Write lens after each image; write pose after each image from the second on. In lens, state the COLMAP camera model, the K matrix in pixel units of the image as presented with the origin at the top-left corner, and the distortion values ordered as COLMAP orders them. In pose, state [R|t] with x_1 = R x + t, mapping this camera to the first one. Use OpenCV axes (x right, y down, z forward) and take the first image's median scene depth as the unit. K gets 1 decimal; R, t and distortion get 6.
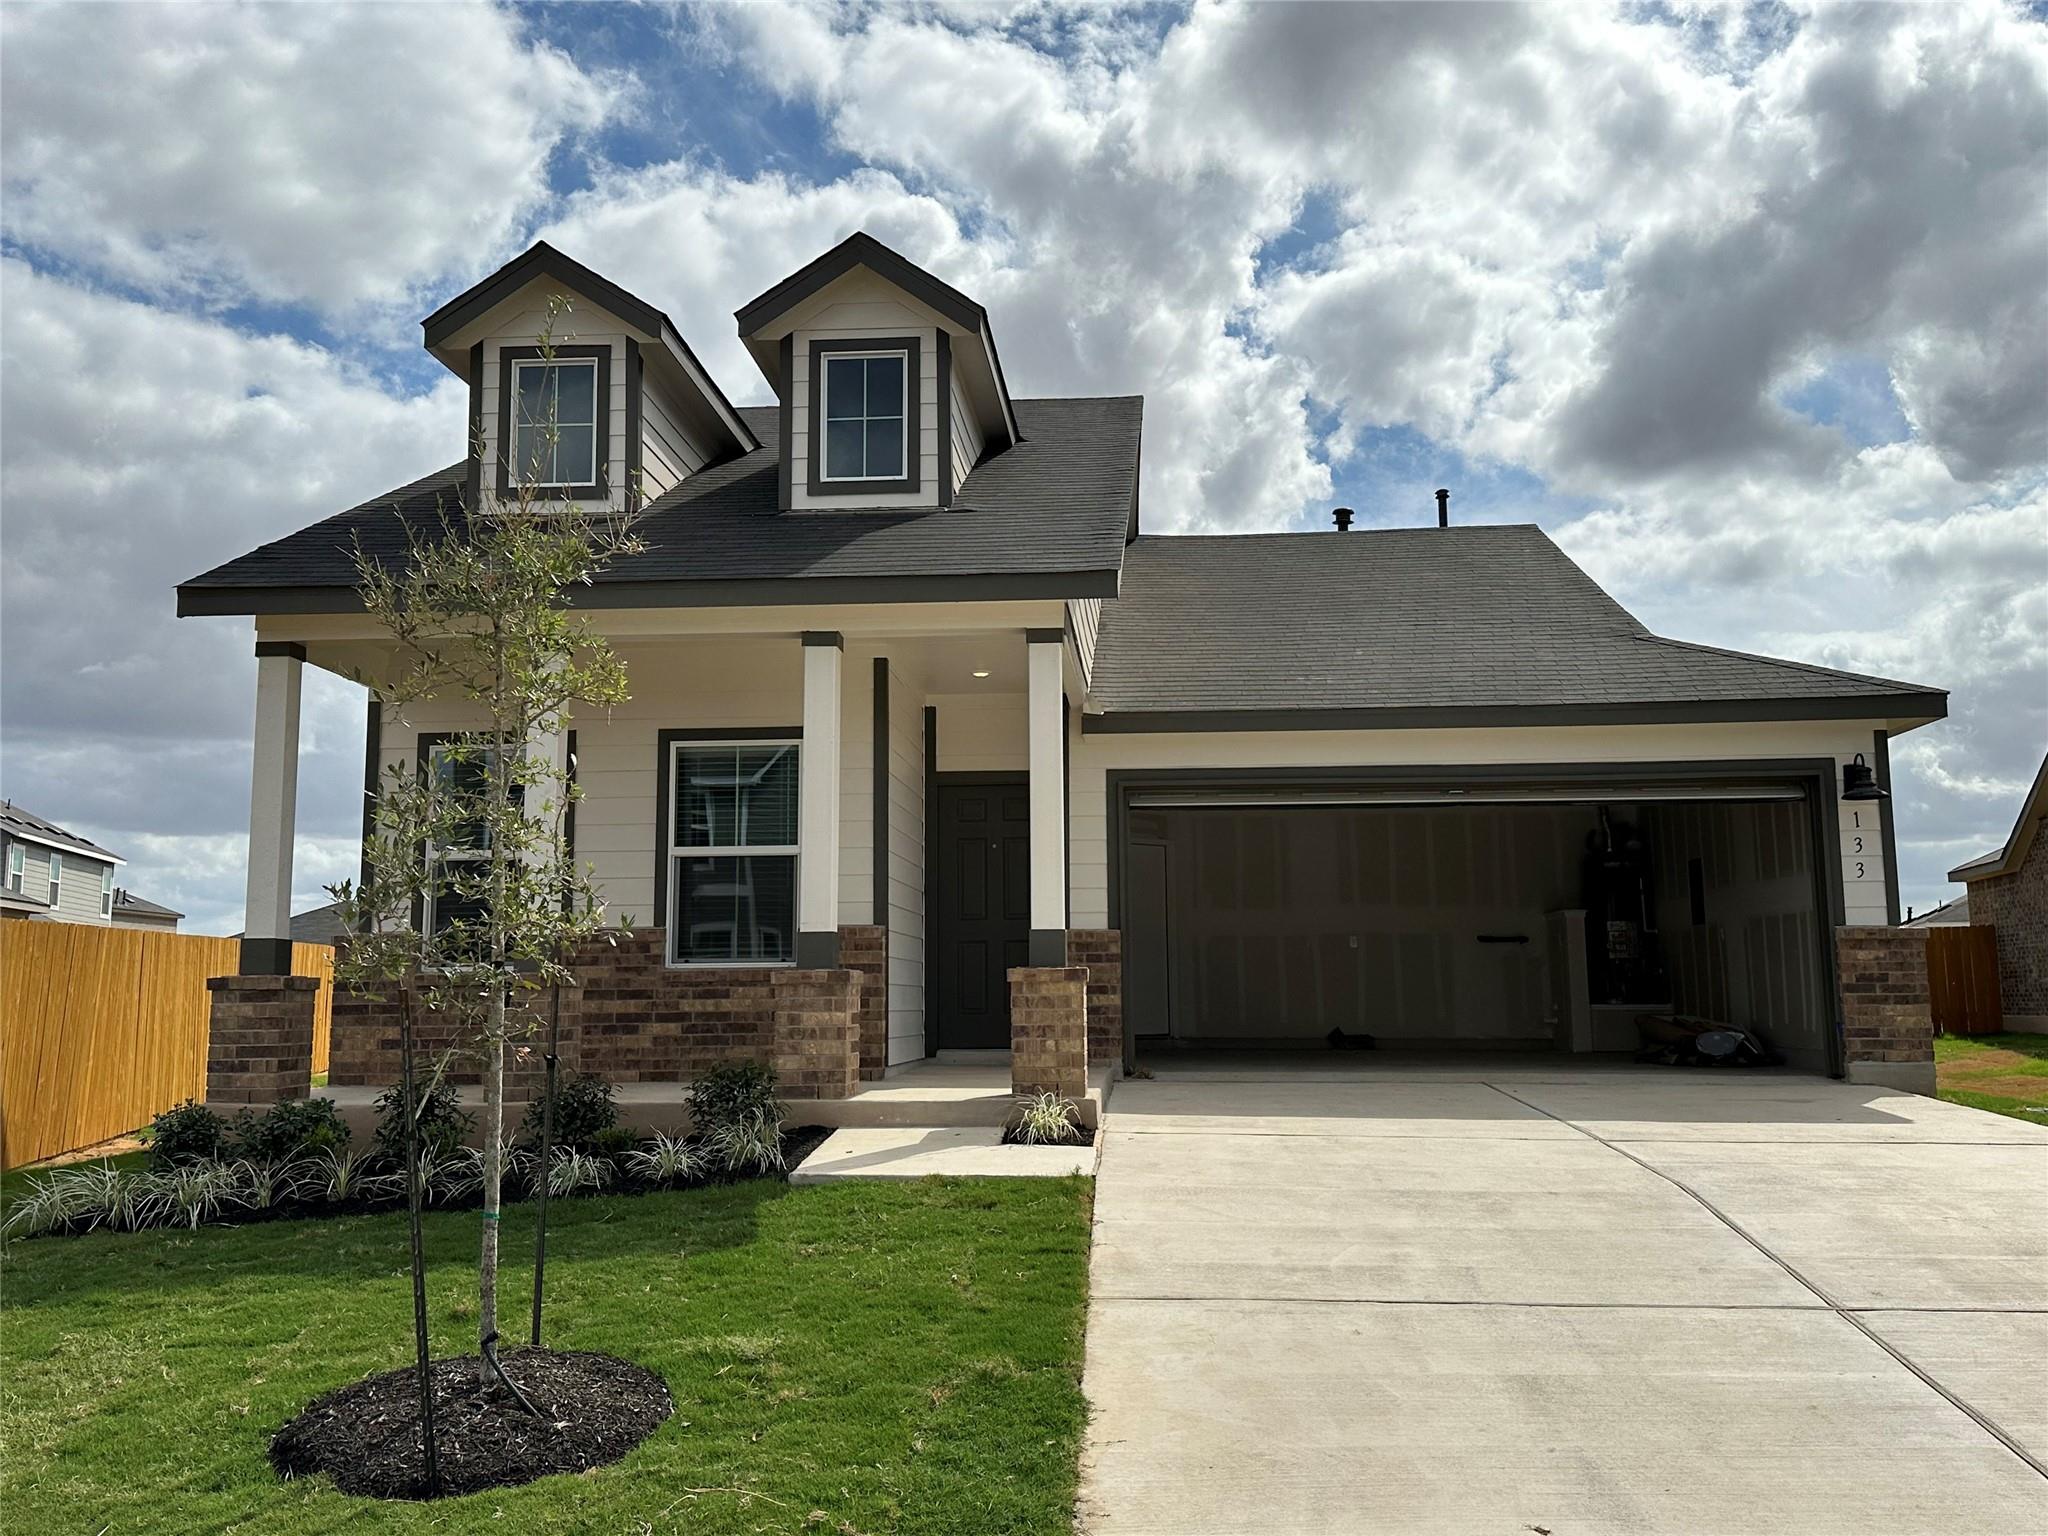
lens RADIAL K [[1763.2, 0, 1012.8], [0, 1763.2, 758.3], [0, 0, 1]] dist [0.137381, -0.207679]
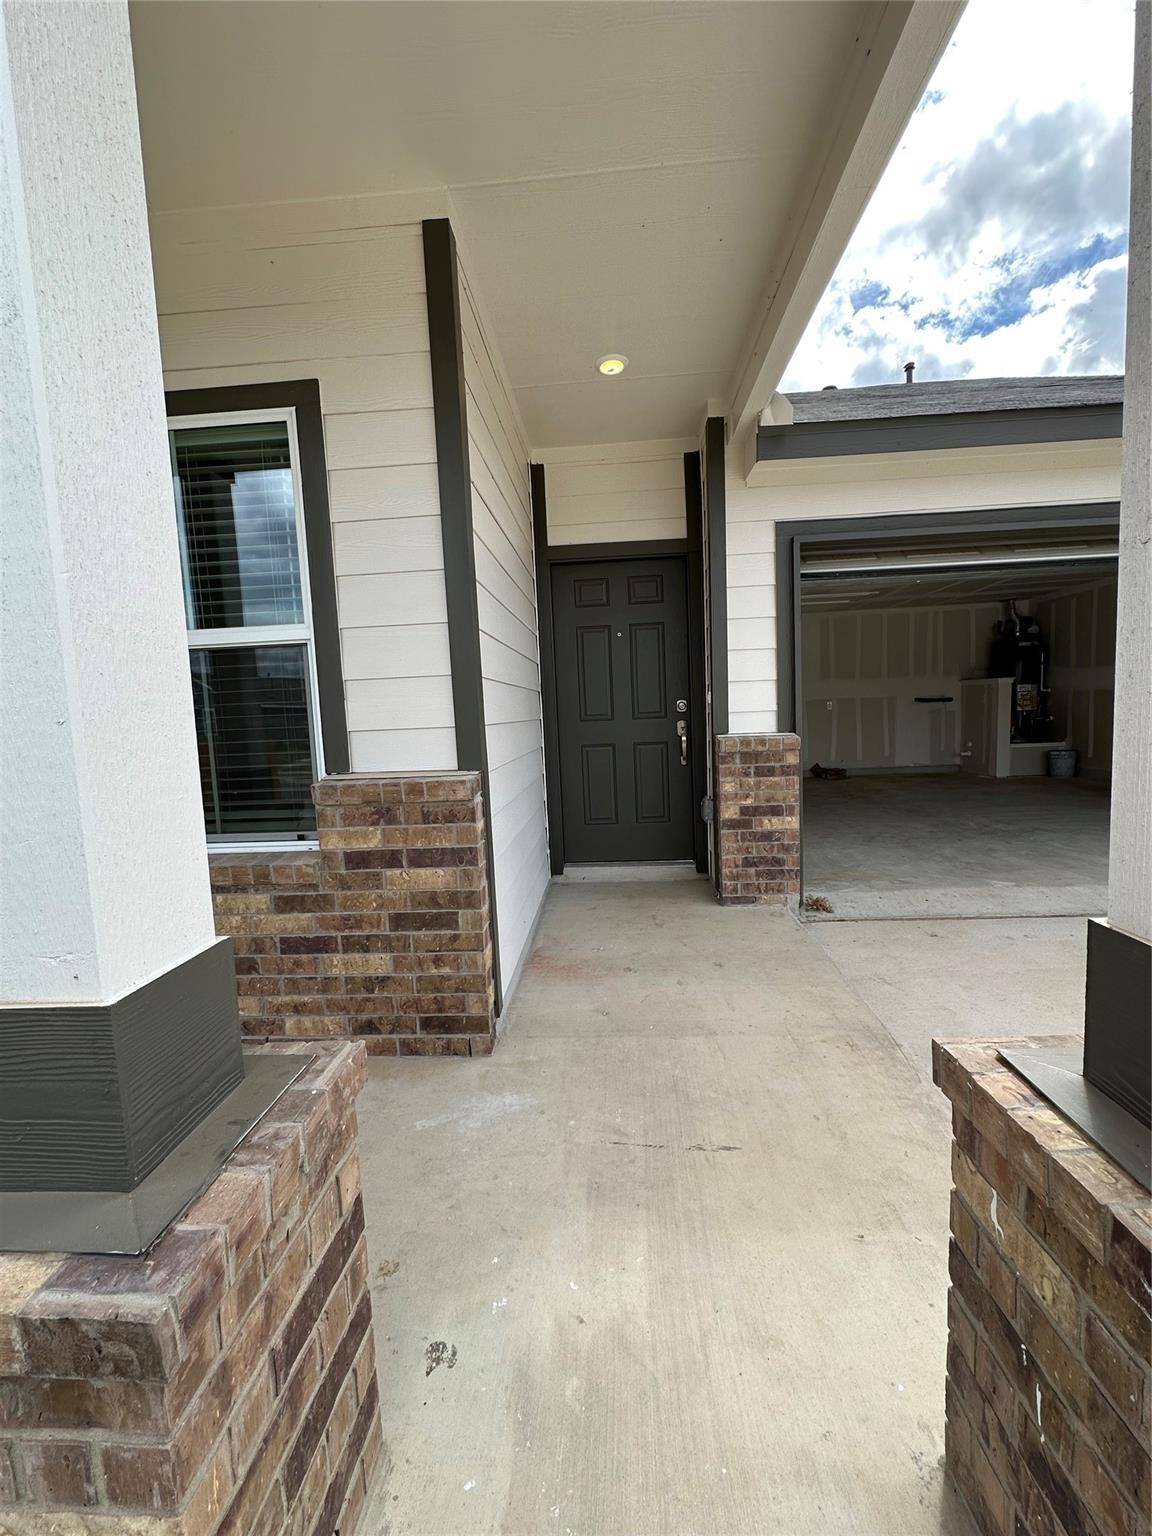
lens RADIAL K [[611.8, 0, 576.0], [0, 611.8, 768.0], [0, 0, 1]] dist [-0.002397, 0.000368]
pose [[0.999222, -0.039338, -0.002671, -0.043030], [0.038959, 0.974599, 0.220541, 0.059512], [-0.006072, -0.220474, 0.975374, 0.889573]]
